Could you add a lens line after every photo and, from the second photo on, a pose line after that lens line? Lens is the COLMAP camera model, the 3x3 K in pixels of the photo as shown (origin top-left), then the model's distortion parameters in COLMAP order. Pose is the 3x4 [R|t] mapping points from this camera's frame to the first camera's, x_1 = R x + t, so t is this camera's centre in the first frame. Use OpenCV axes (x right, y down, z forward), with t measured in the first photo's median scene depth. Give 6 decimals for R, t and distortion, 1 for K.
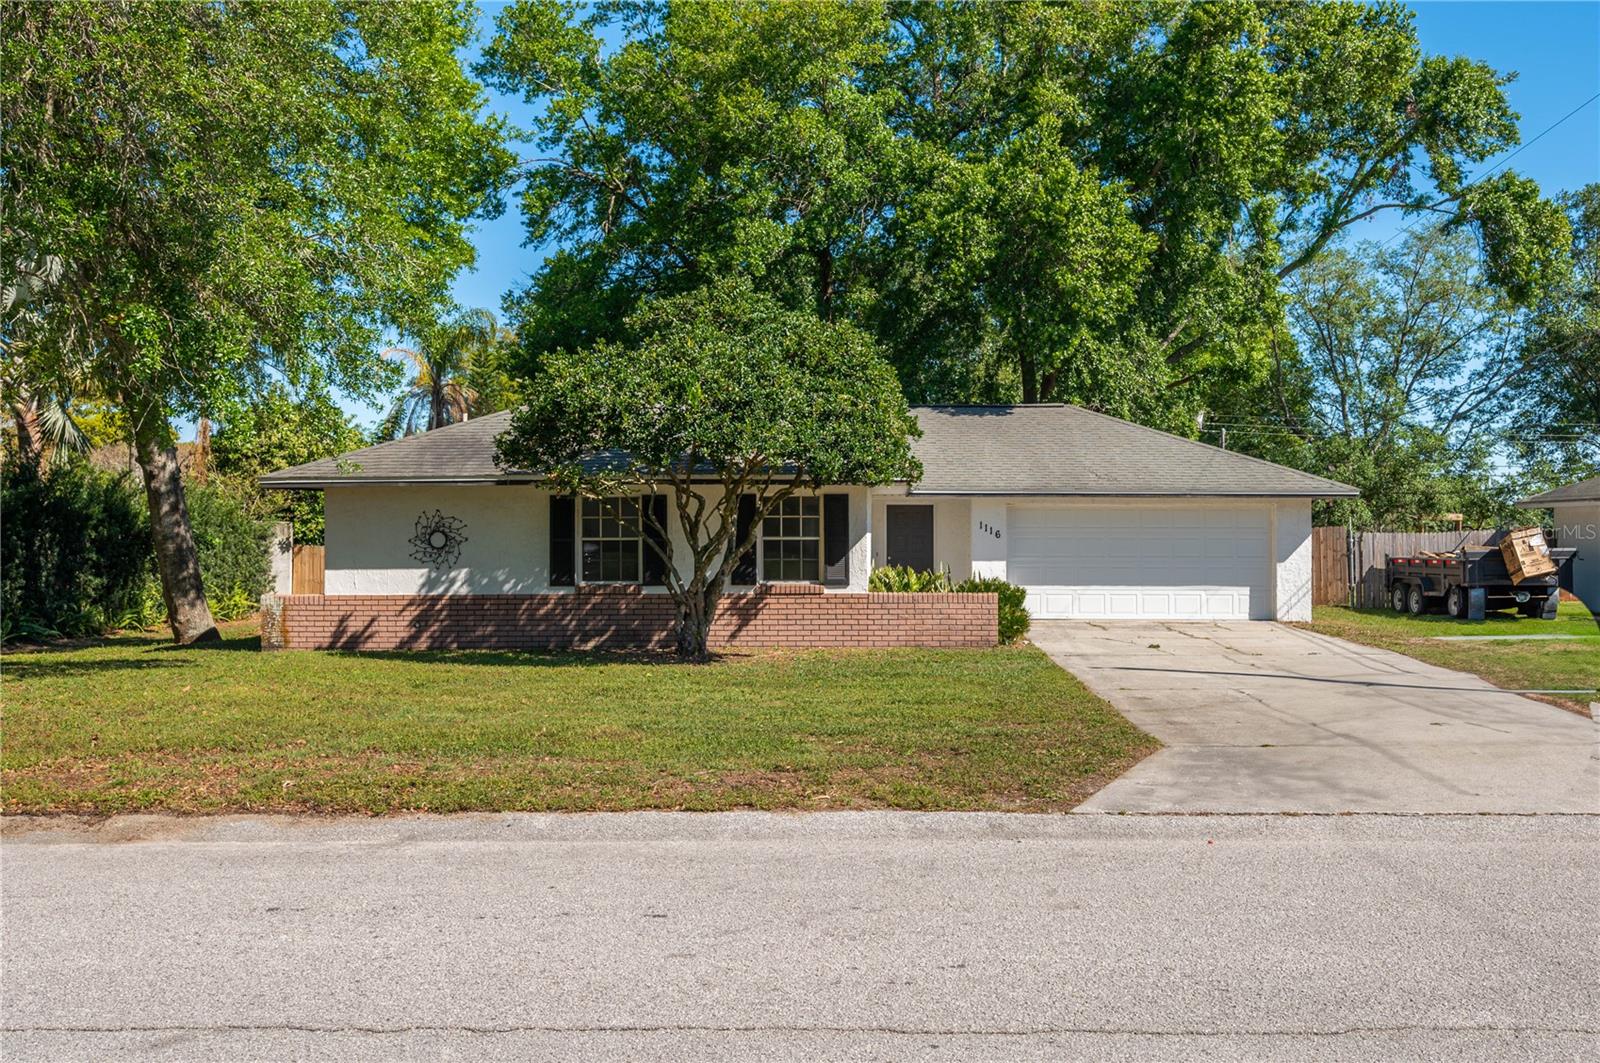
lens RADIAL K [[1192.2, 0, 799.3], [0, 1192.2, 529.3], [0, 0, 1]] dist [-0.002205, 0.006940]
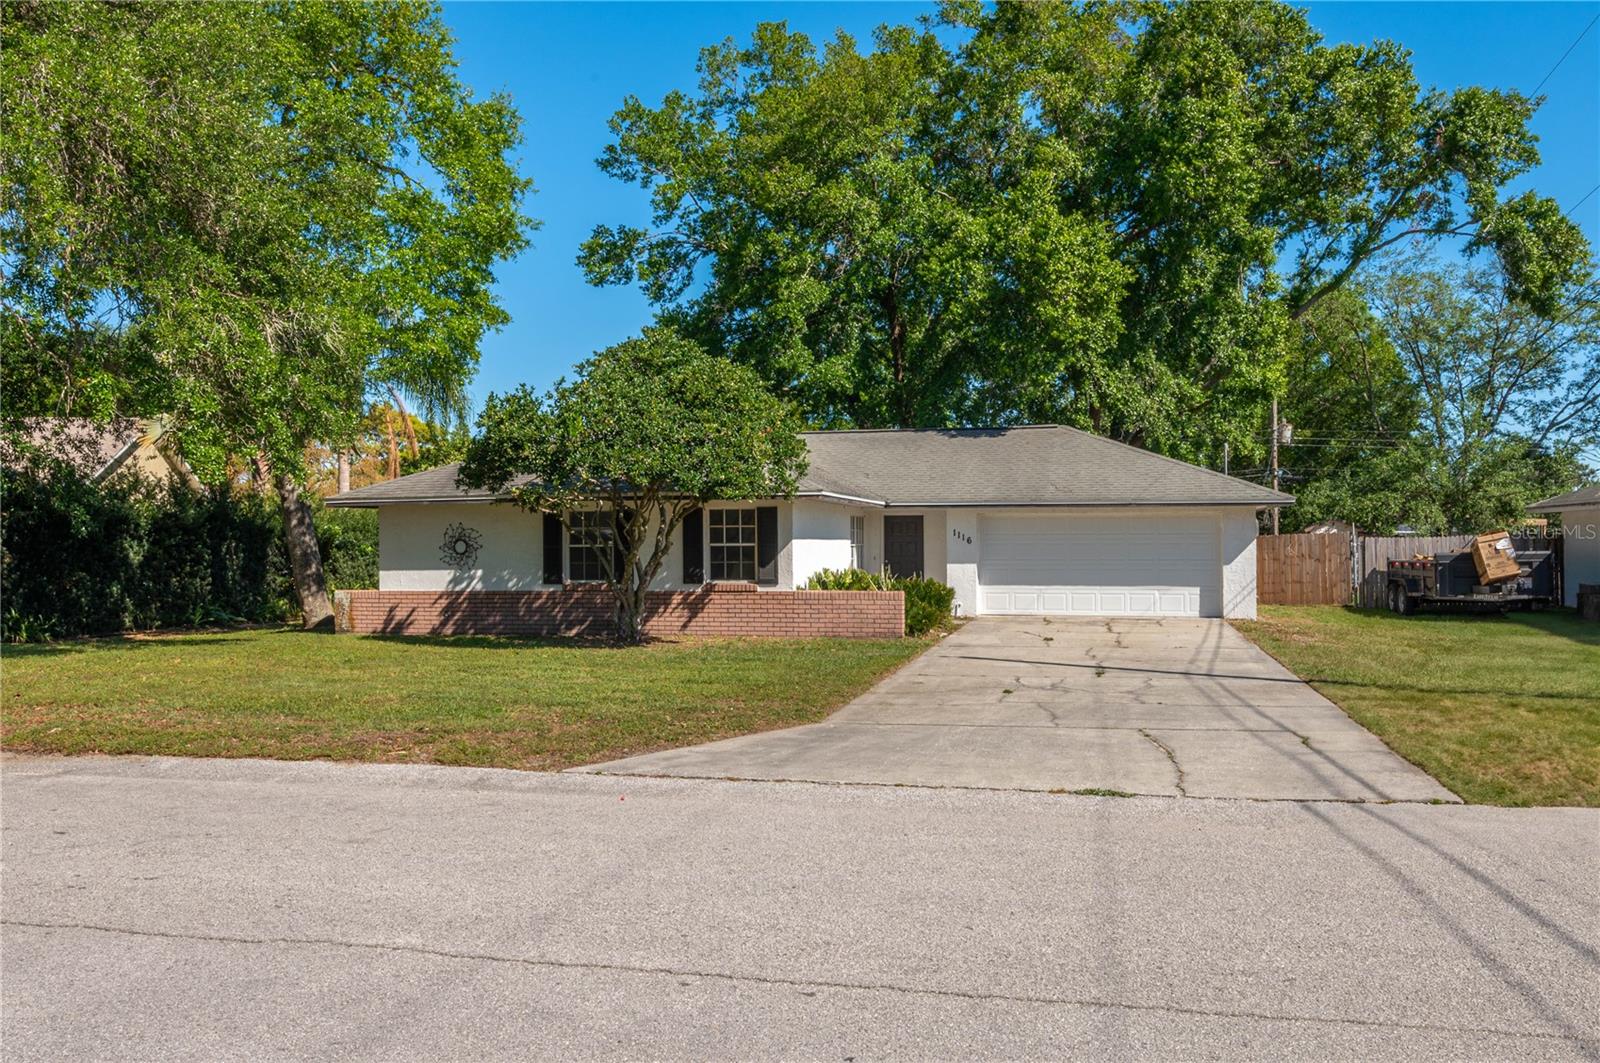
lens RADIAL K [[1016.6, 0, 799.6], [0, 1016.6, 536.2], [0, 0, 1]] dist [0.002828, -0.003788]
pose [[0.984168, -0.004883, -0.177170, 0.159403], [0.004734, 0.999988, -0.001263, 0.000624], [0.177174, 0.000404, 0.984179, 0.007838]]
